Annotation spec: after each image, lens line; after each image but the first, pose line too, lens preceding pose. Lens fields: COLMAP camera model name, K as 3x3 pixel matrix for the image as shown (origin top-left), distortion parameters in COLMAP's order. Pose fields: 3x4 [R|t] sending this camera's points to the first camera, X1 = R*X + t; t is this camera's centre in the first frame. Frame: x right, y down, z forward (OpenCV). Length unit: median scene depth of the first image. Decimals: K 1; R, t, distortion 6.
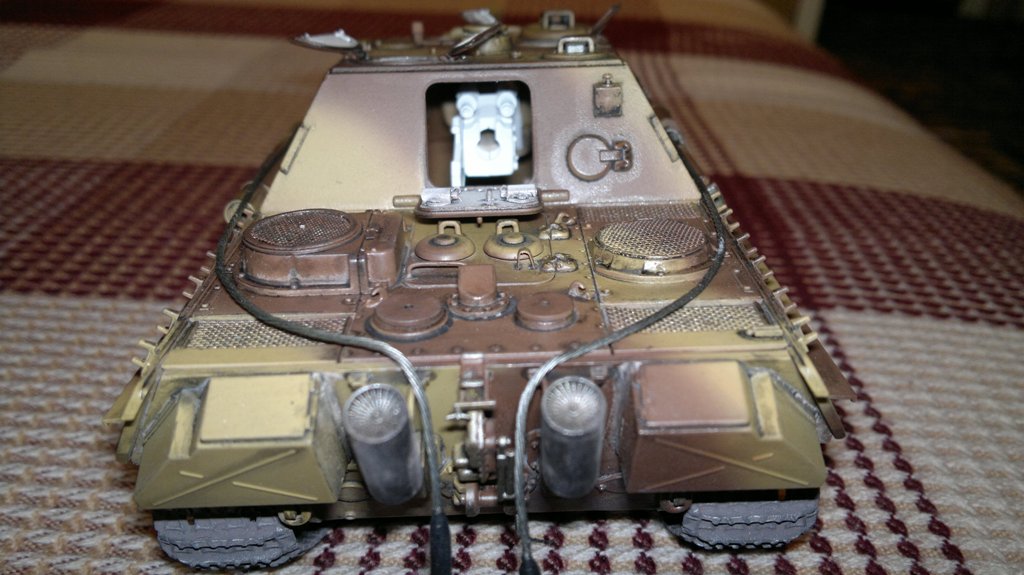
lens RADIAL K [[938.4, 0, 522.7], [0, 938.4, 304.8], [0, 0, 1]] dist [0.078600, -0.225053]
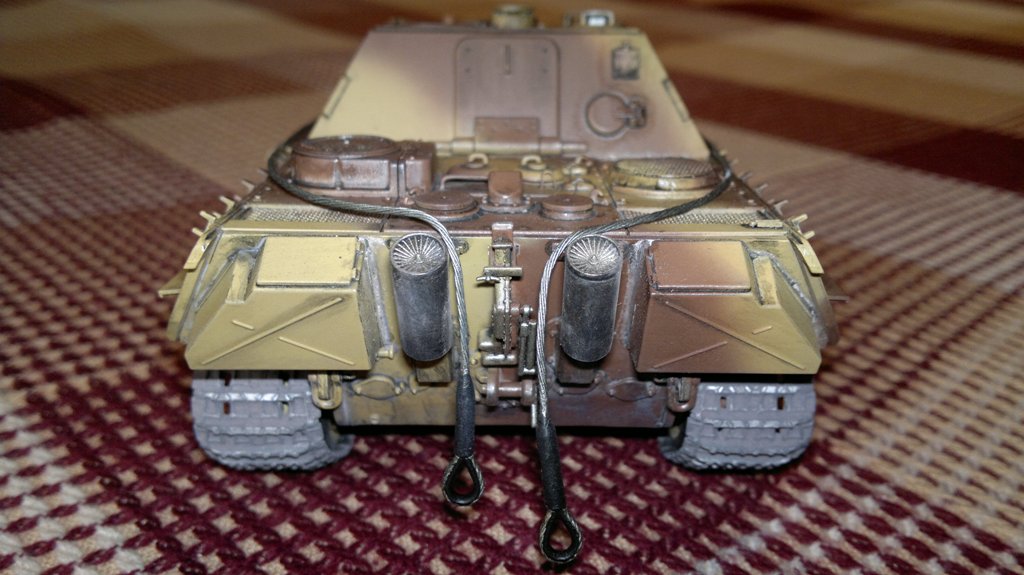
lens RADIAL K [[935.9, 0, 526.7], [0, 935.9, 268.7], [0, 0, 1]] dist [0.131413, -0.360660]
pose [[0.999375, 0.035136, -0.003760, -0.017413], [-0.035336, 0.994488, -0.098721, 0.193671], [0.000271, 0.098792, 0.995108, -0.091841]]
